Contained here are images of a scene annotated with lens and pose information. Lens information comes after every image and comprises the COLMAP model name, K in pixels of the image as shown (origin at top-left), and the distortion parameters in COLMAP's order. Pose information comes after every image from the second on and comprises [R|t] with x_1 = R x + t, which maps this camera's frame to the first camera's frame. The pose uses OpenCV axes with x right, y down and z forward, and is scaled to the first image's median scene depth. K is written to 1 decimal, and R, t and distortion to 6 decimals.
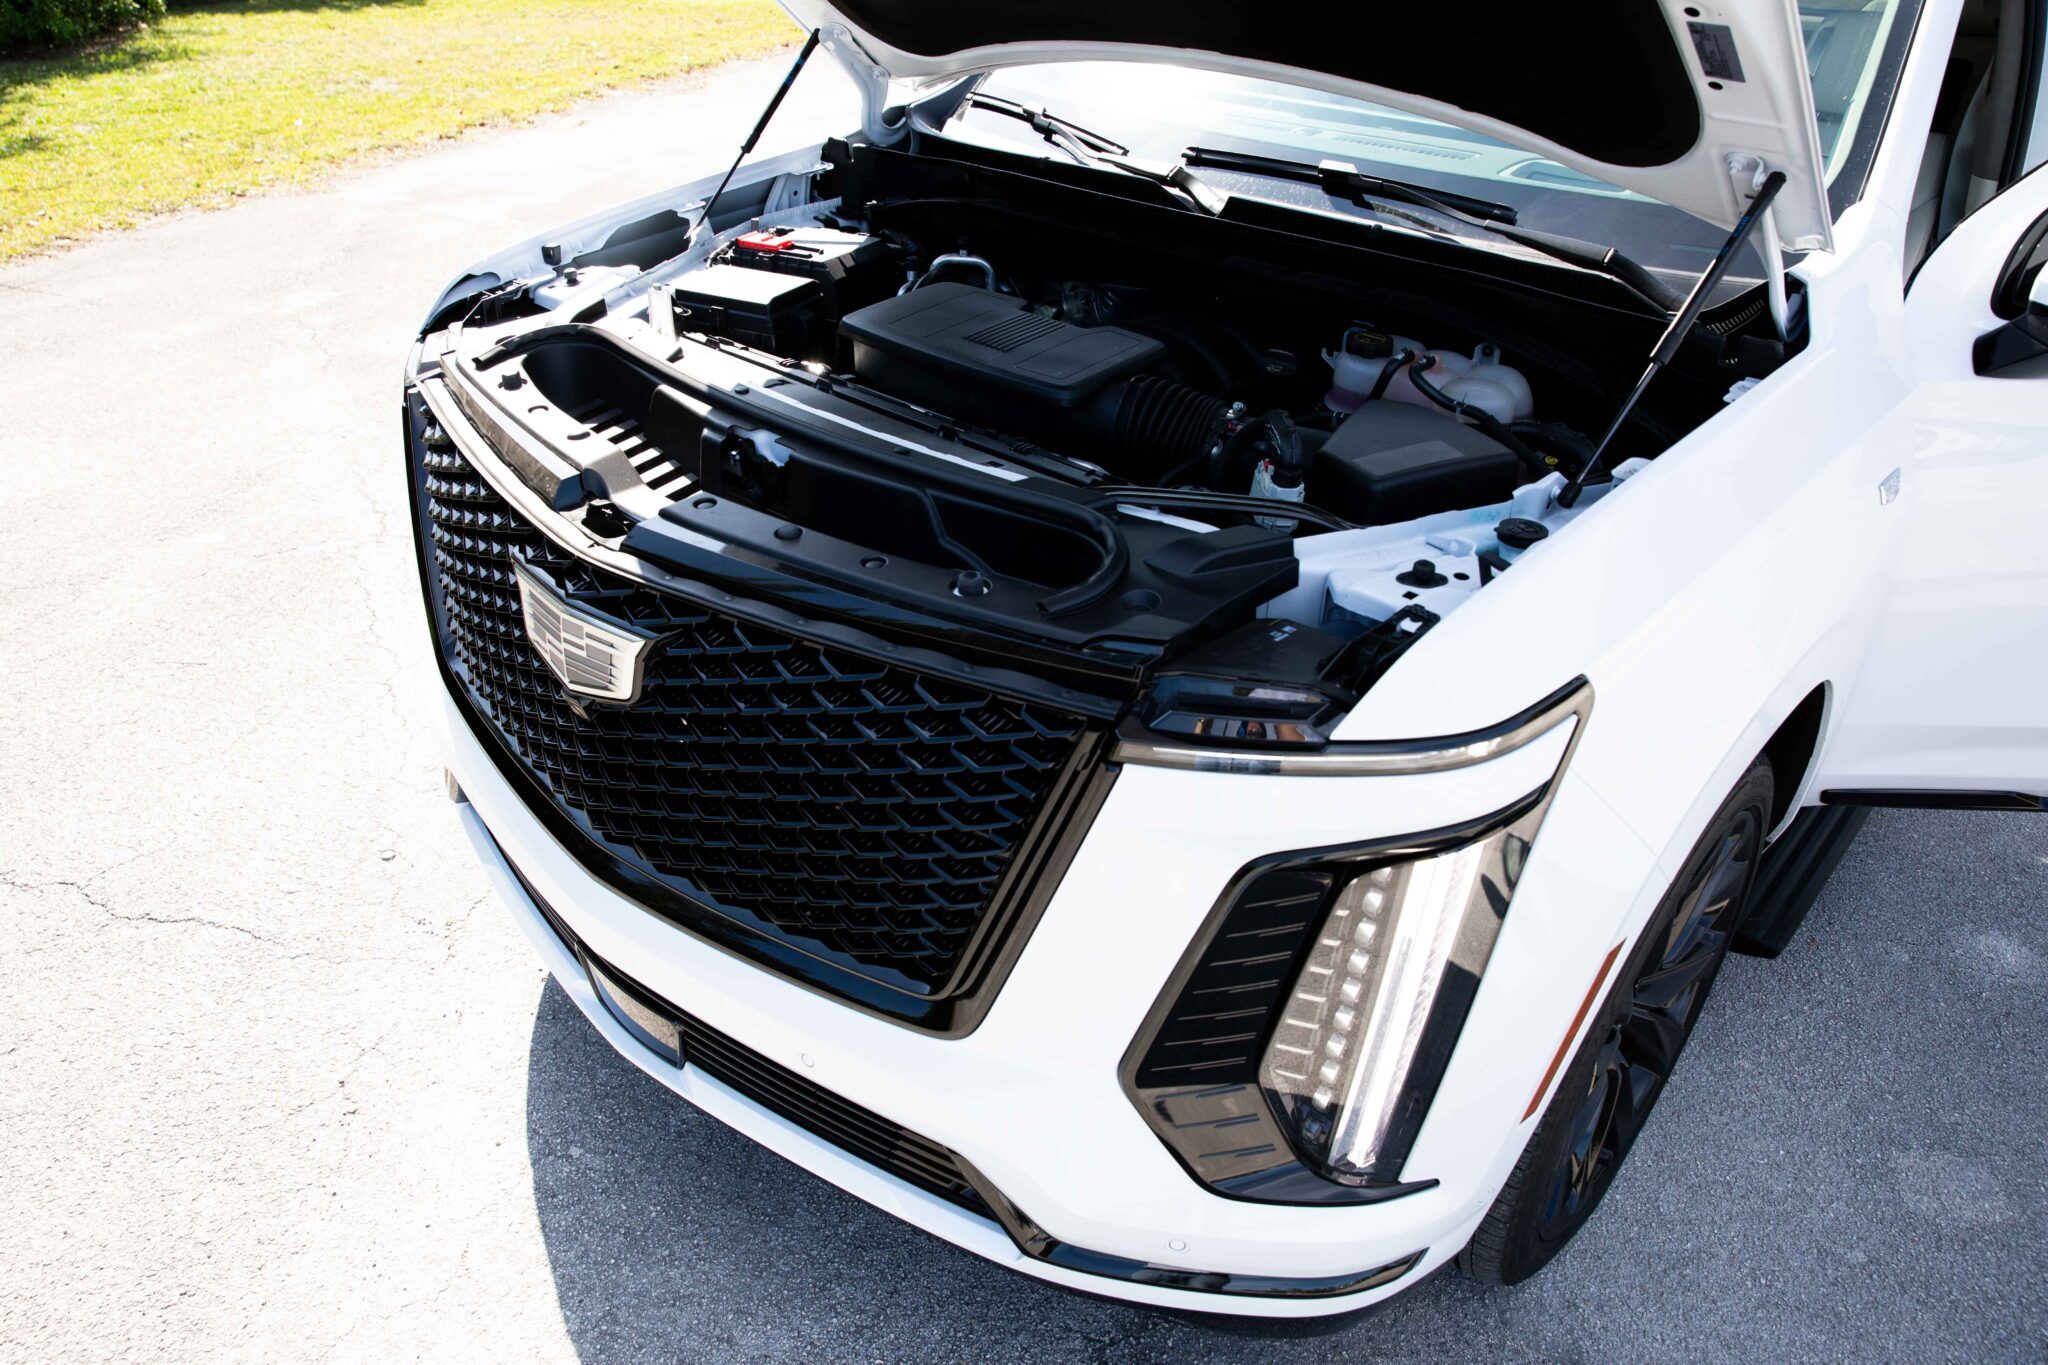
lens RADIAL K [[1361.5, 0, 1024.0], [0, 1361.5, 682.5], [0, 0, 1]] dist [-0.023768, 0.000417]
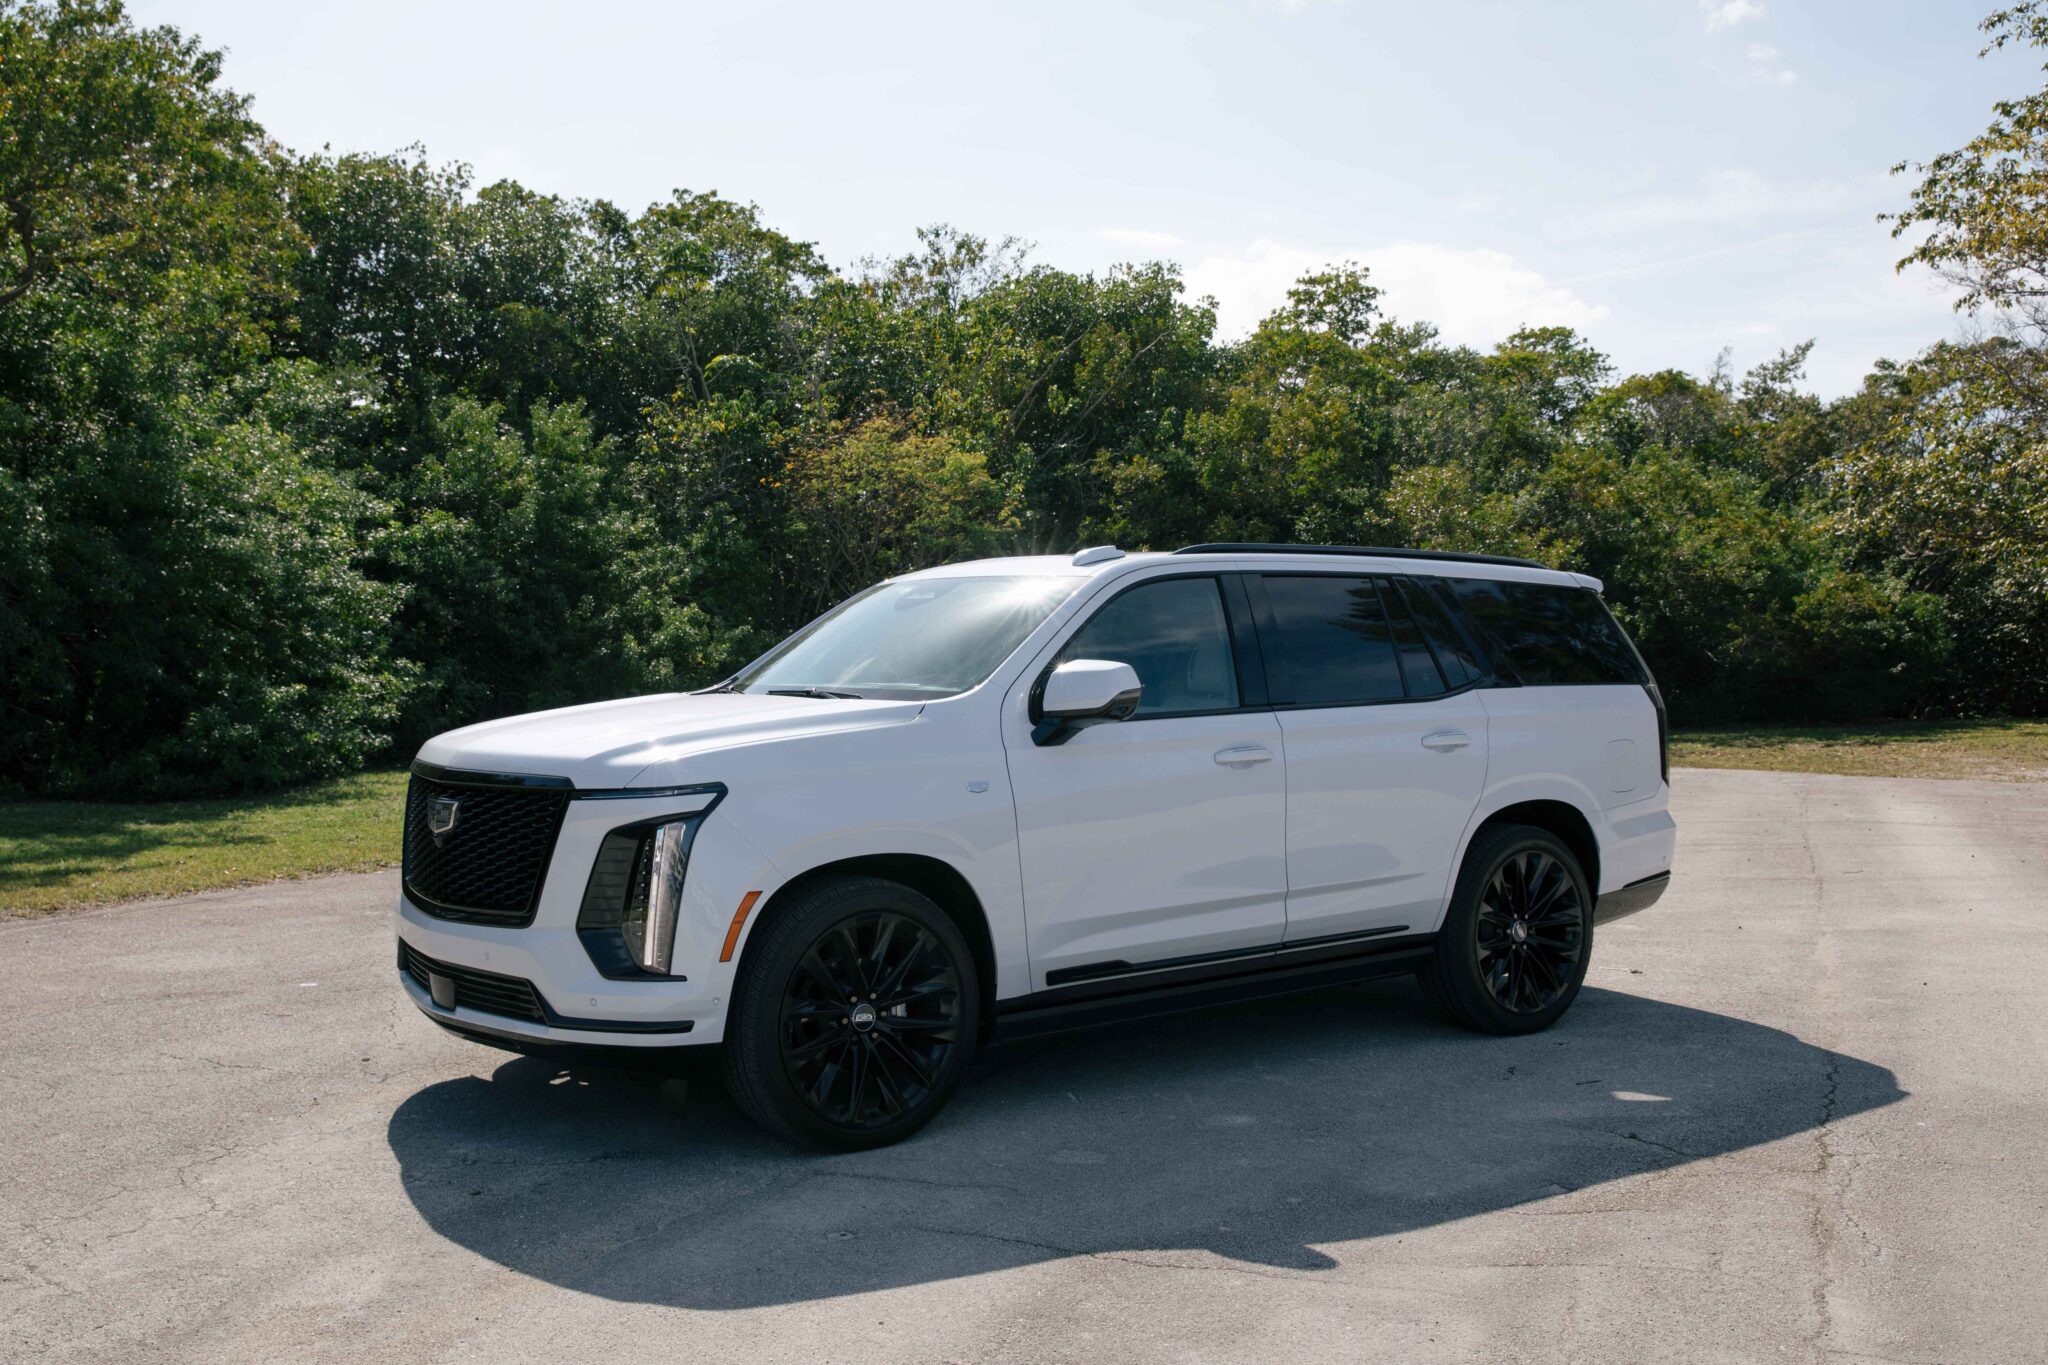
lens RADIAL K [[1881.5, 0, 1024.0], [0, 1881.5, 682.5], [0, 0, 1]] dist [-0.001963, 0.006180]
pose [[0.983240, -0.026522, -0.180378, 1.613348], [-0.069166, 0.861139, -0.503643, 1.667062], [0.168688, 0.507678, 0.844871, -2.302342]]
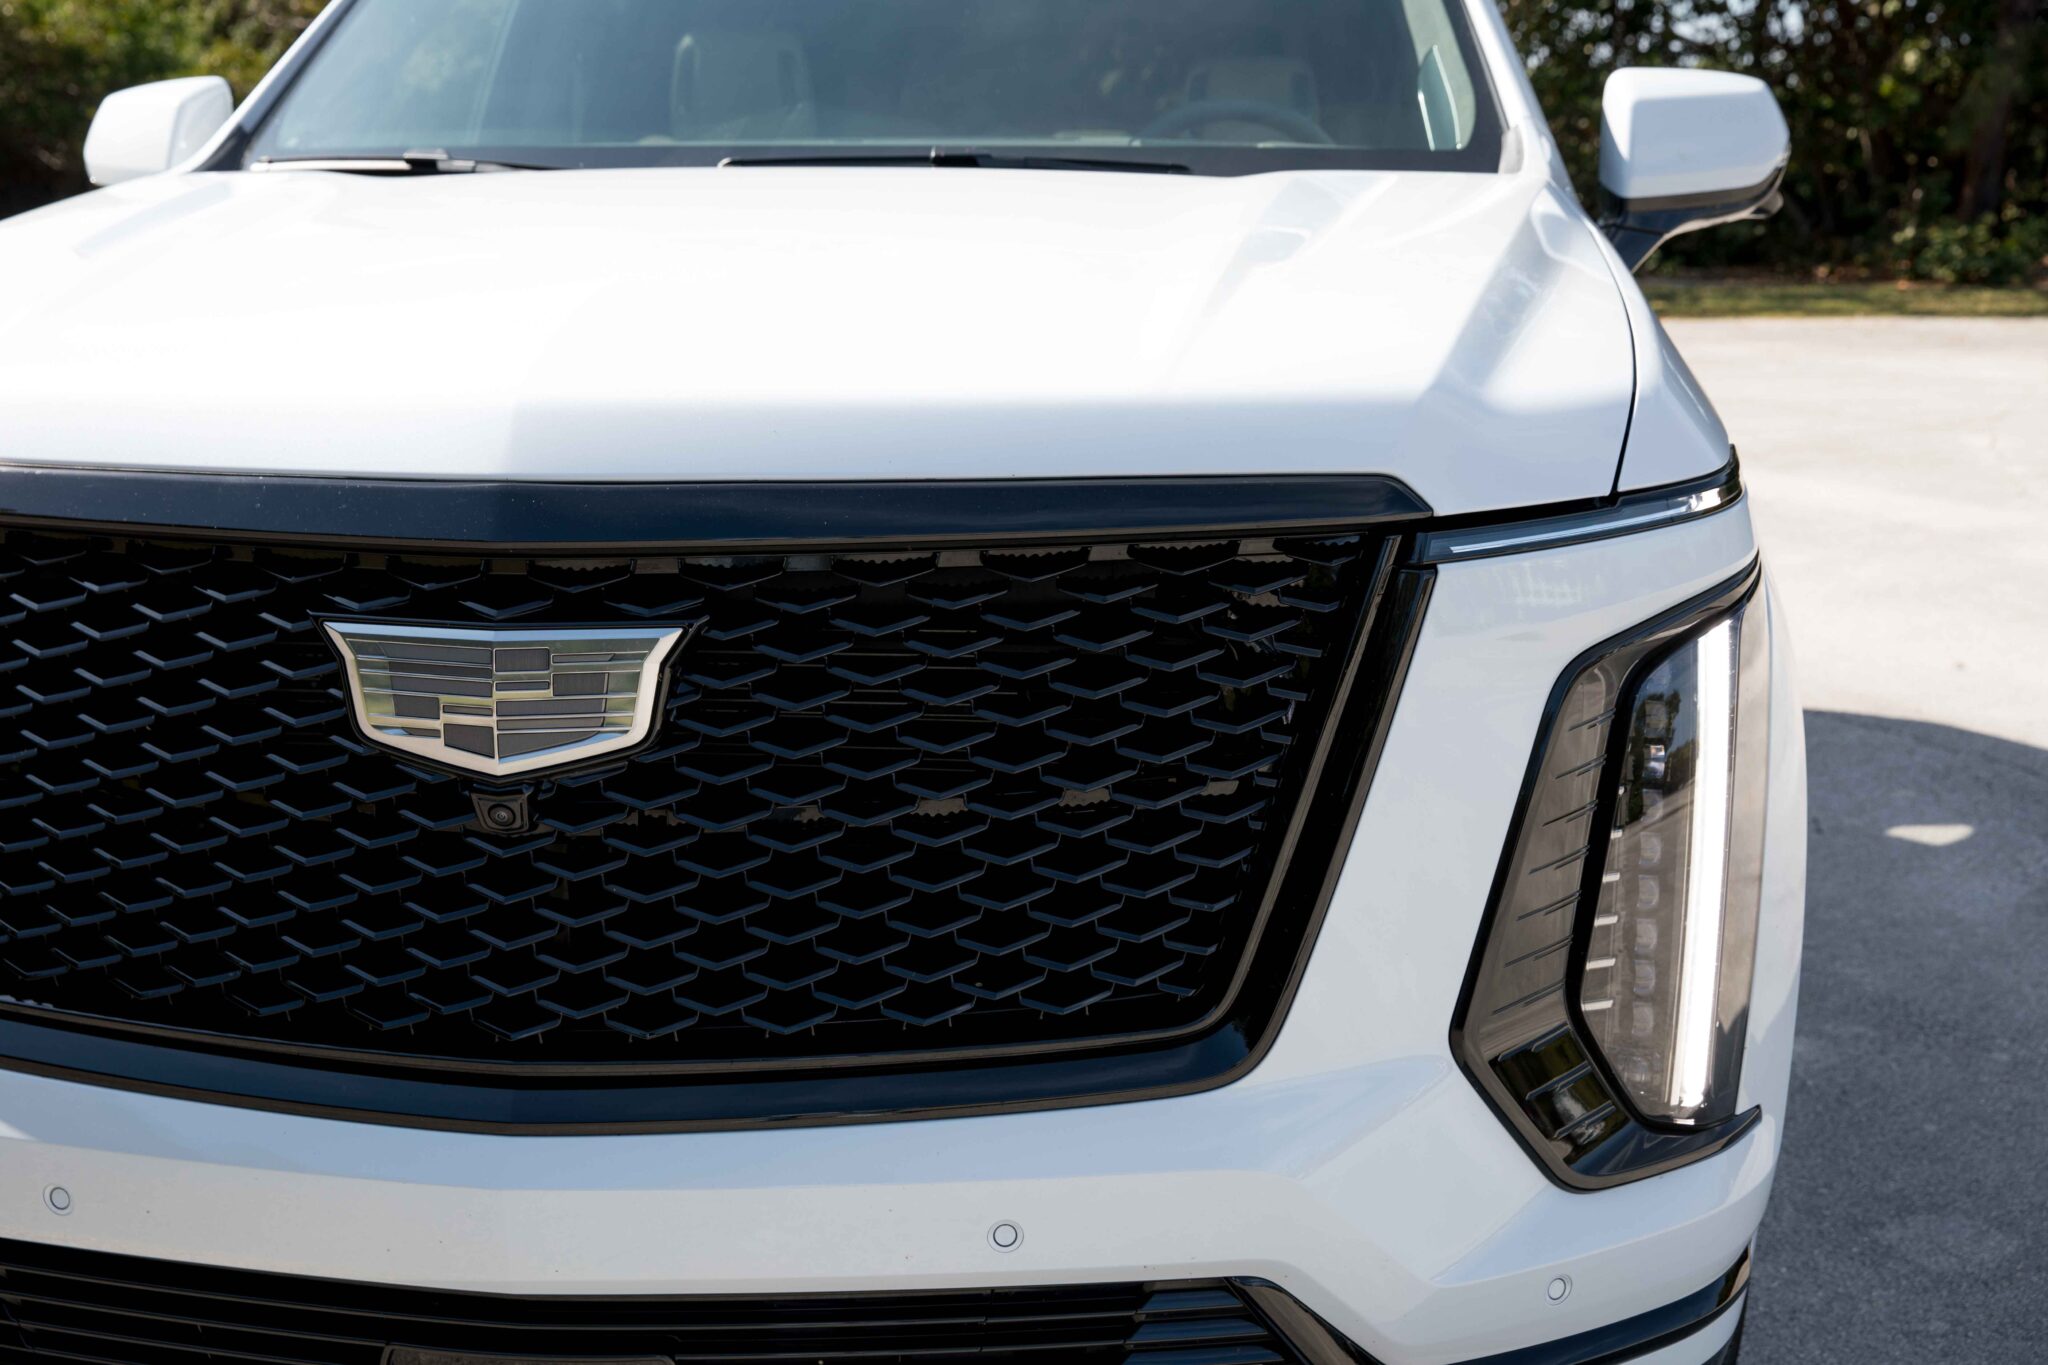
lens RADIAL K [[2410.7, 0, 1024.0], [0, 2410.7, 682.5], [0, 0, 1]] dist [0.013047, 0.182269]
pose [[0.807994, -0.153593, 0.568819, -0.810653], [0.327817, 0.919387, -0.217403, 0.300739], [-0.489574, 0.362129, 0.793209, -0.020585]]
